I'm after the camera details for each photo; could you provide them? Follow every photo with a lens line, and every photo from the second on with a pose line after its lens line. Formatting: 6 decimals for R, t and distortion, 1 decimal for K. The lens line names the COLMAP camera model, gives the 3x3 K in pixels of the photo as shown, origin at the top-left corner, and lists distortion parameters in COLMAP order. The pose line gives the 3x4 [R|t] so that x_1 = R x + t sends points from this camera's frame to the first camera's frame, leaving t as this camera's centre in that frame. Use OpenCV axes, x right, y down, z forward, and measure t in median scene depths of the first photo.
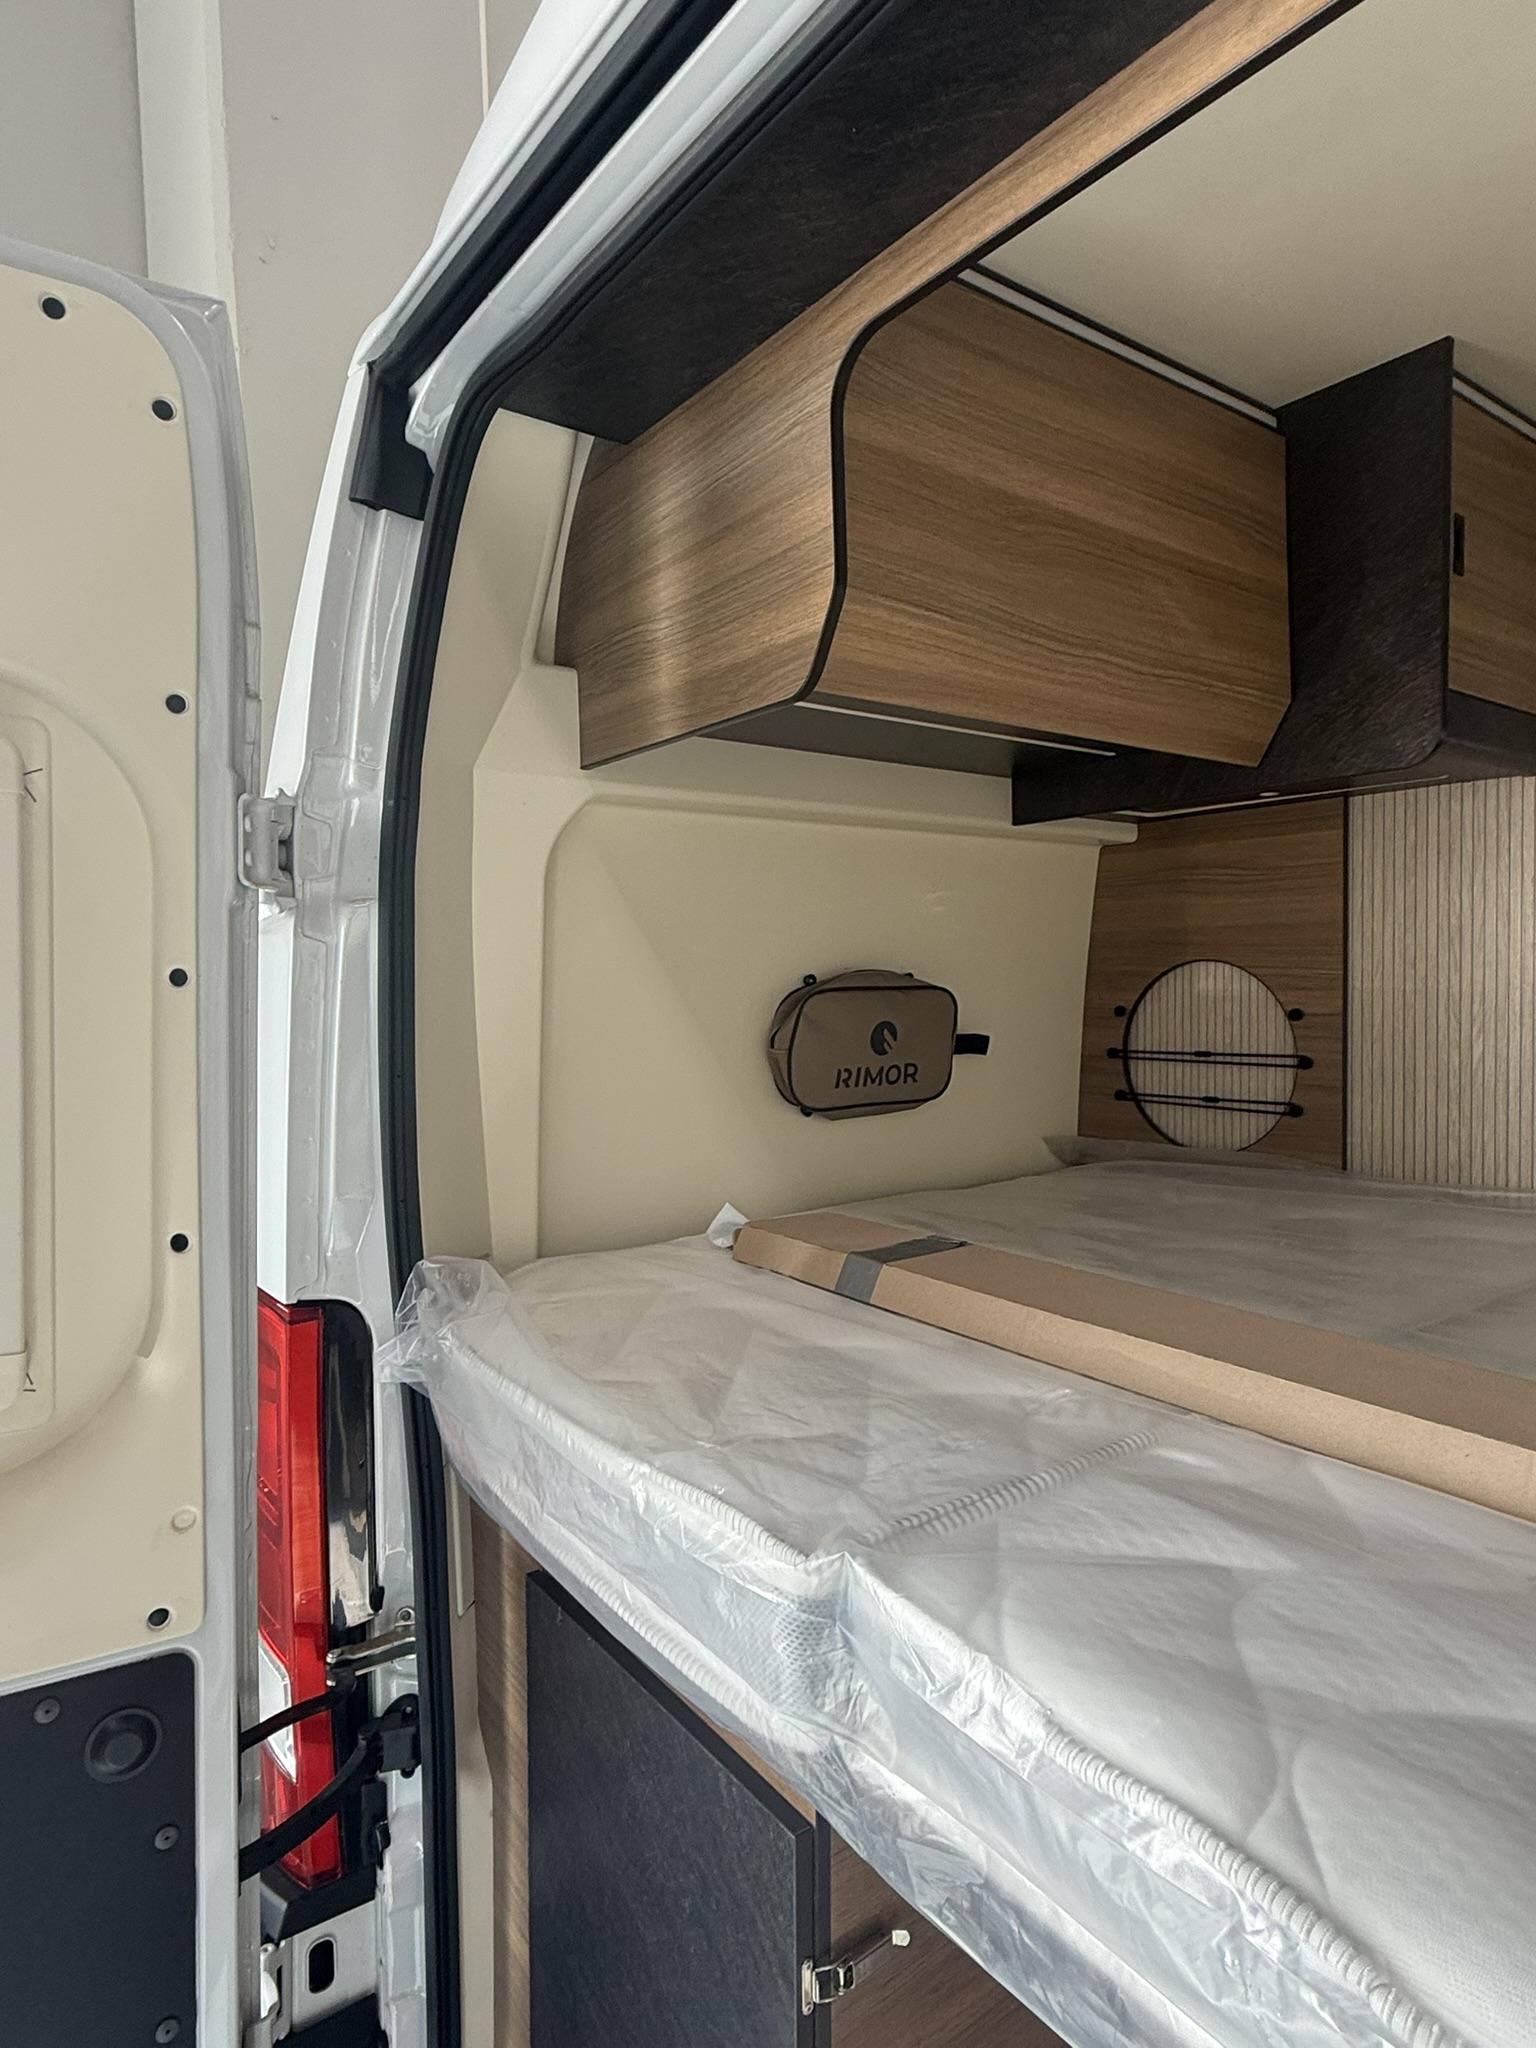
lens RADIAL K [[1175.2, 0, 770.1], [0, 1175.2, 1018.0], [0, 0, 1]] dist [0.000180, 0.000676]
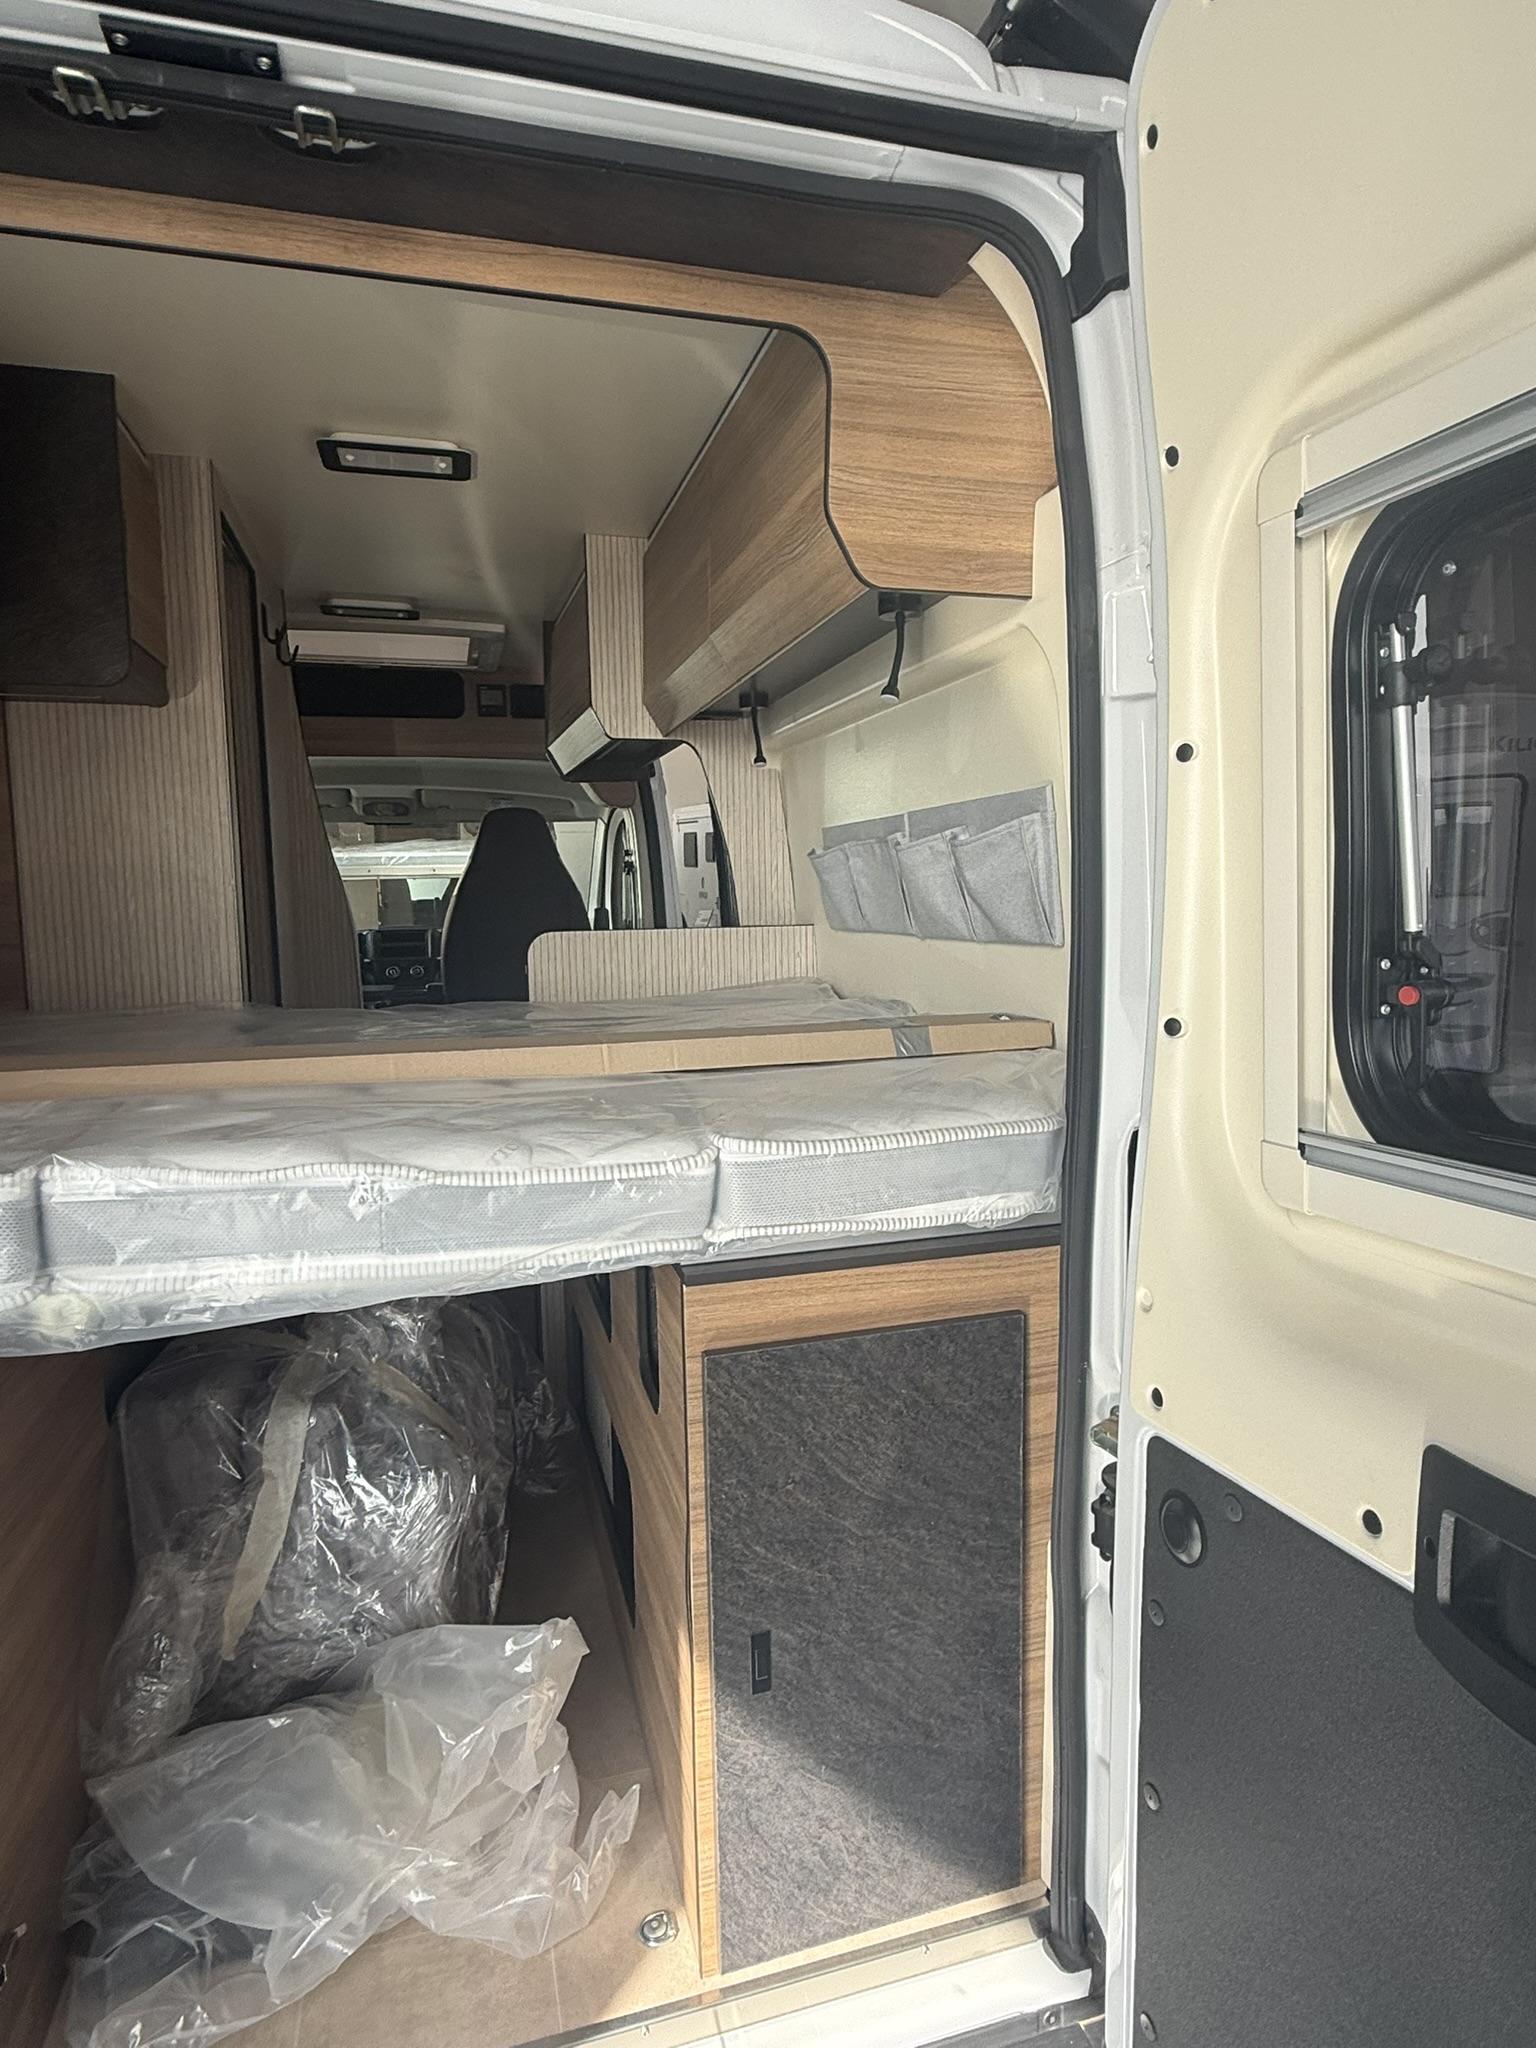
lens RADIAL K [[1172.9, 0, 784.0], [0, 1172.9, 1008.9], [0, 0, 1]] dist [-0.000018, -0.000003]
pose [[0.343517, -0.082400, 0.935525, -0.513804], [0.045338, 0.996437, 0.071118, 0.102583], [-0.938051, 0.017984, 0.346029, -0.208583]]
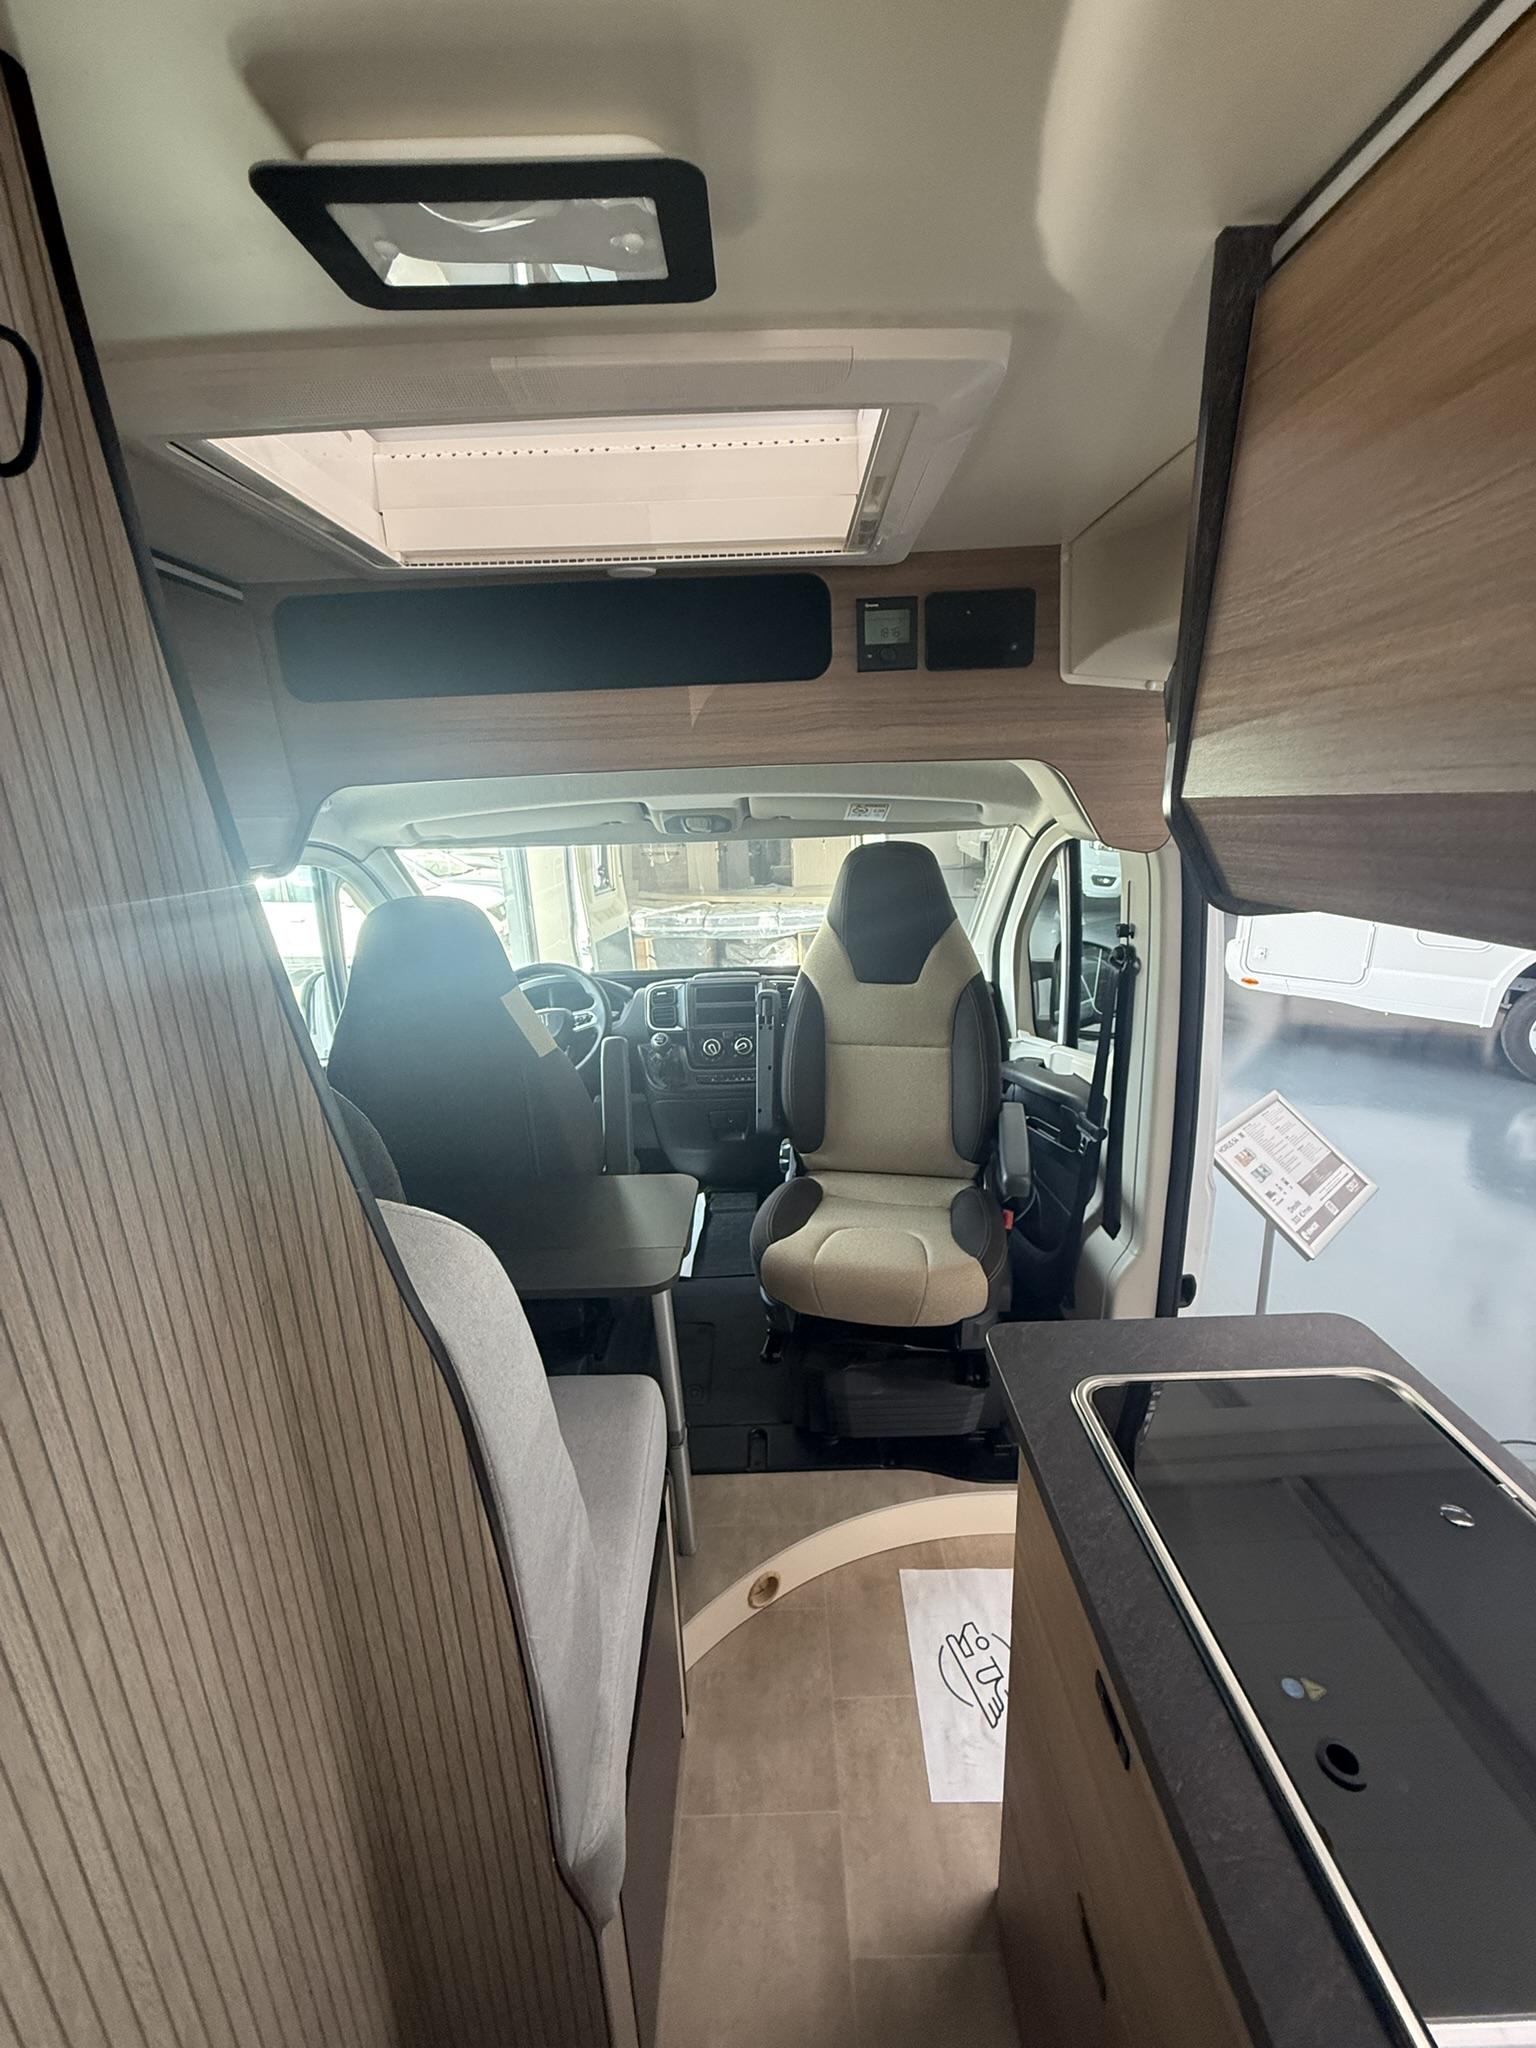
lens RADIAL K [[810.3, 0, 773.7], [0, 810.3, 1019.6], [0, 0, 1]] dist [0.000426, -0.000362]
pose [[0.590160, -0.219733, 0.776807, 1.272756], [0.055924, 0.971060, 0.232194, -0.313055], [-0.805347, -0.093590, 0.585369, 1.092336]]
